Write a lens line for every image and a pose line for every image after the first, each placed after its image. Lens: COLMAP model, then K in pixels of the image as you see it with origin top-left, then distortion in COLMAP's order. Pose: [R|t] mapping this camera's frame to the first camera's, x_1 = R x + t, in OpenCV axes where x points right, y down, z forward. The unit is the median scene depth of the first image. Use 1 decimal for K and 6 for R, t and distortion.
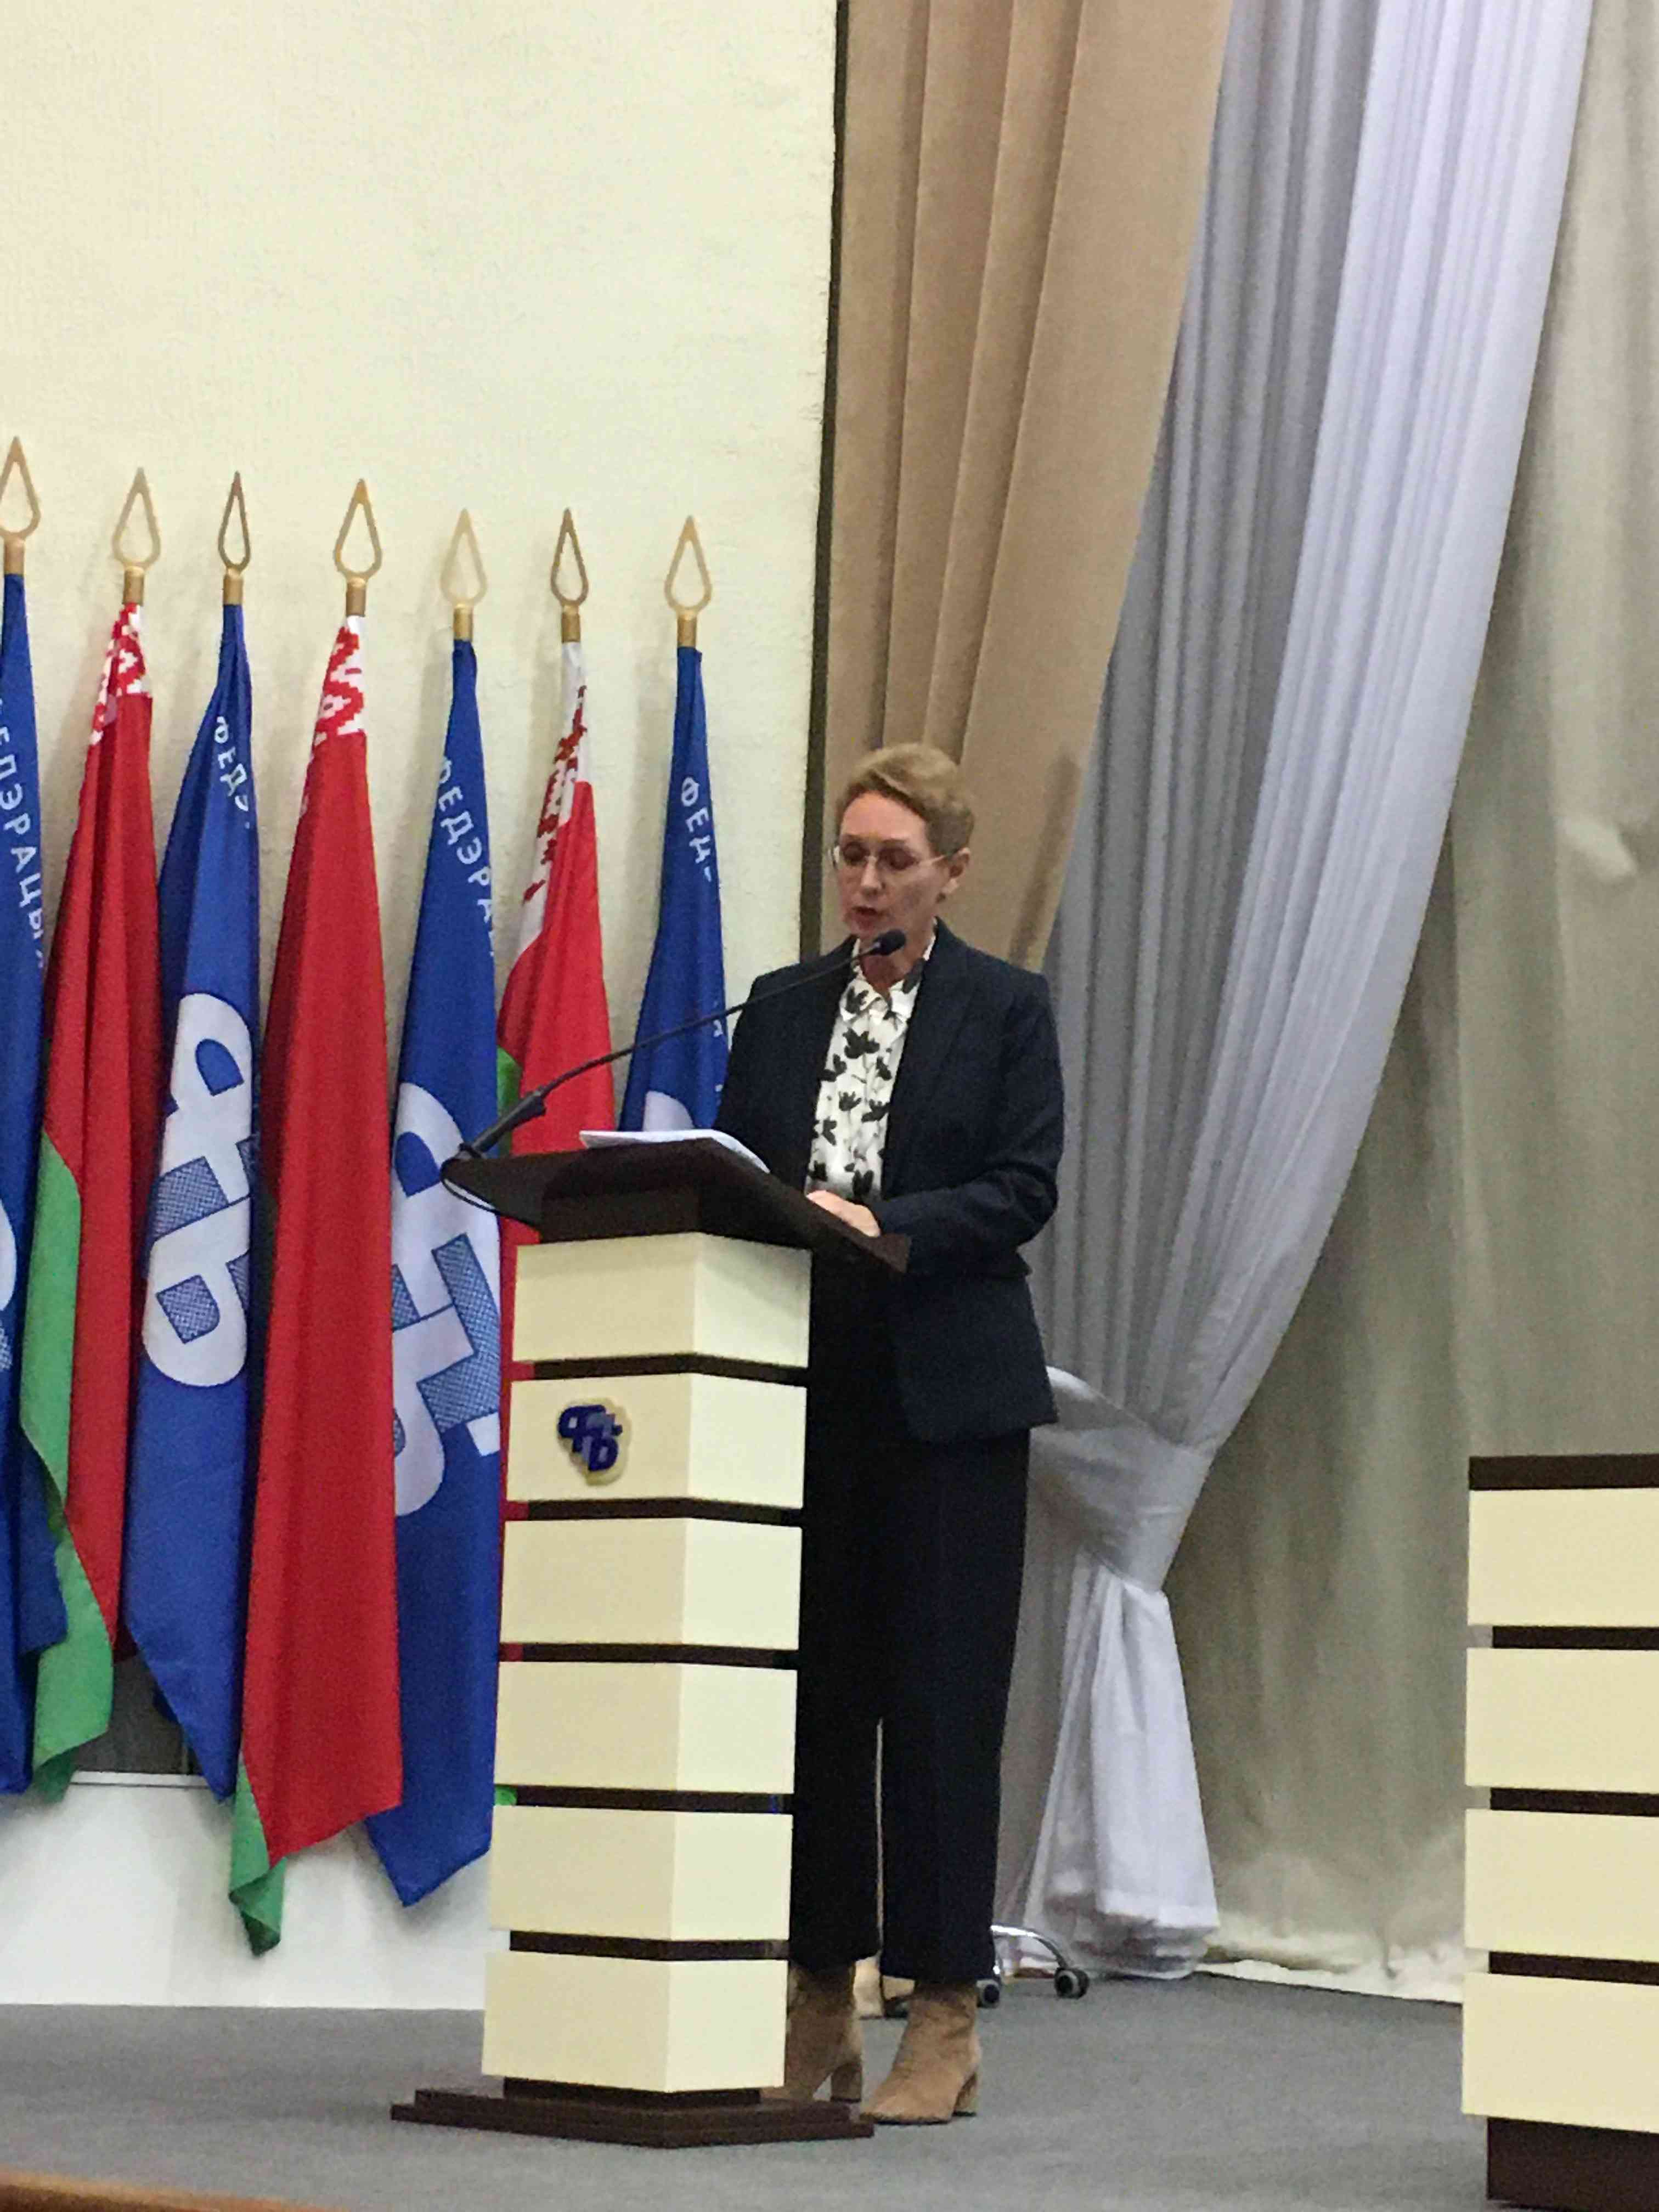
lens RADIAL K [[4475.7, 0, 829.5], [0, 4475.7, 1106.0], [0, 0, 1]] dist [0.240607, -0.102113]
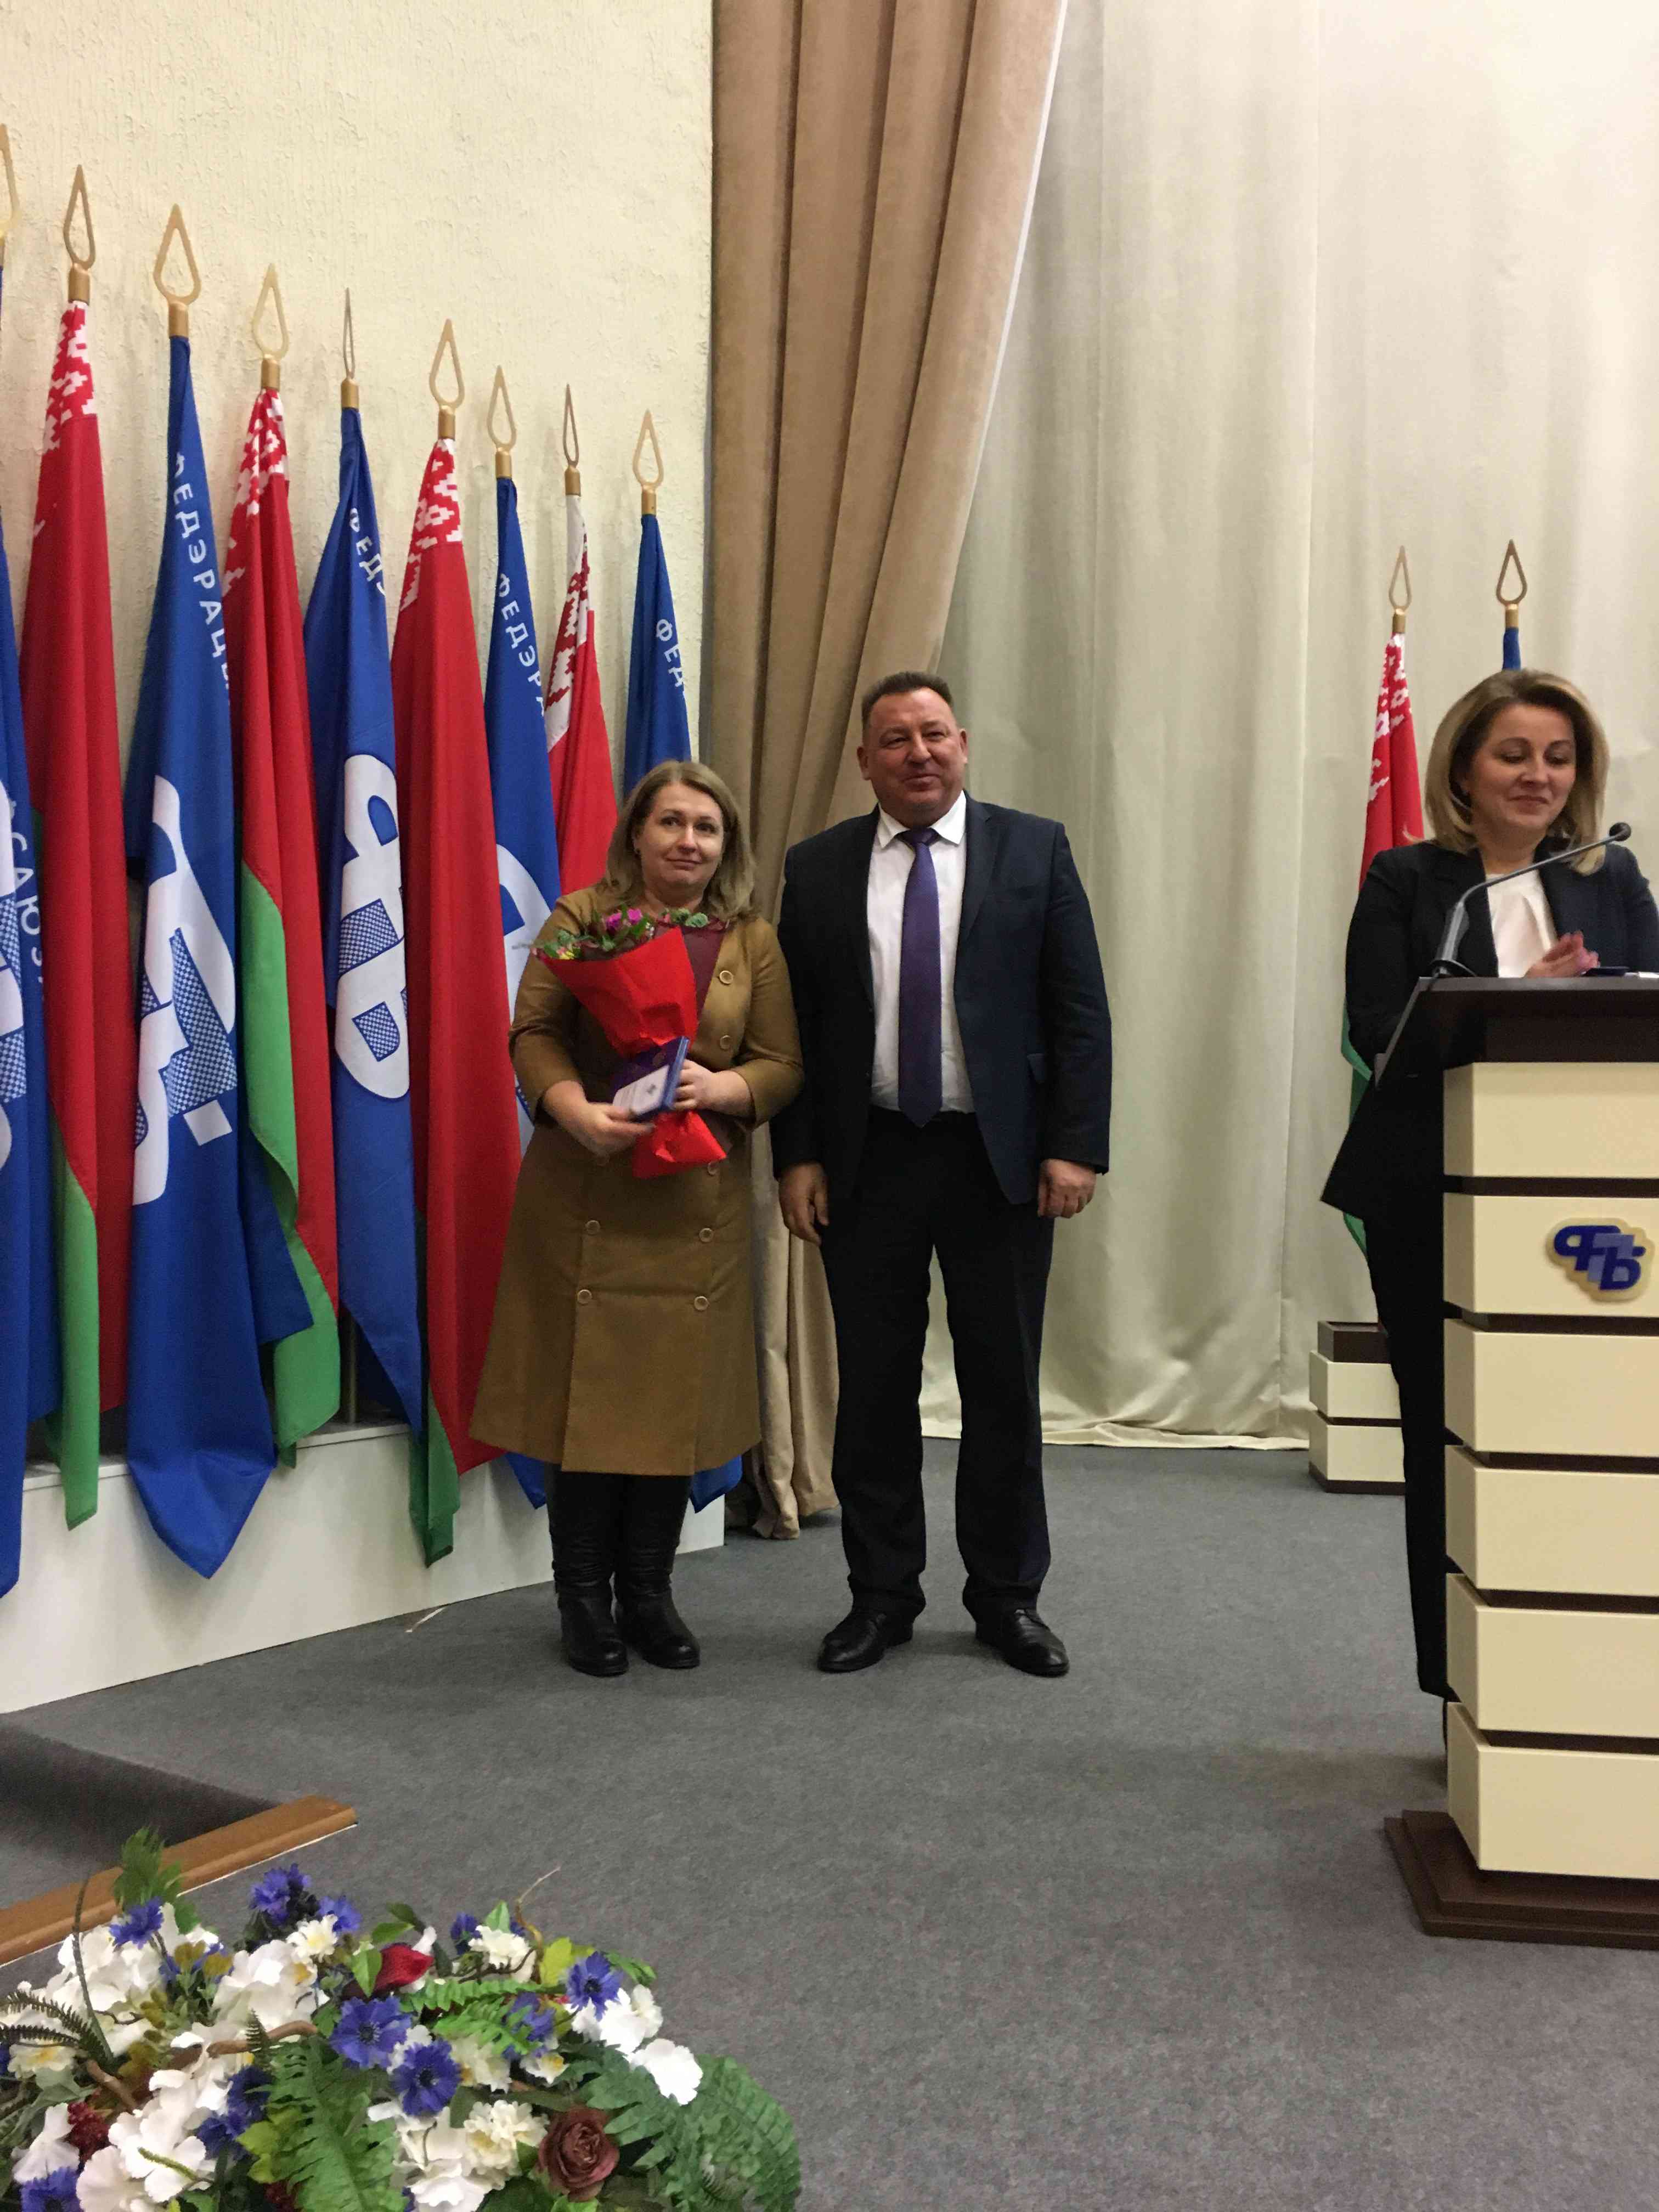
lens RADIAL K [[1842.9, 0, 829.5], [0, 1842.9, 1106.0], [0, 0, 1]] dist [0.067286, -0.000636]
pose [[0.833083, -0.014524, 0.552958, -0.303764], [-0.060270, 0.991320, 0.116841, 0.001279], [-0.549855, -0.130665, 0.824976, 0.533985]]
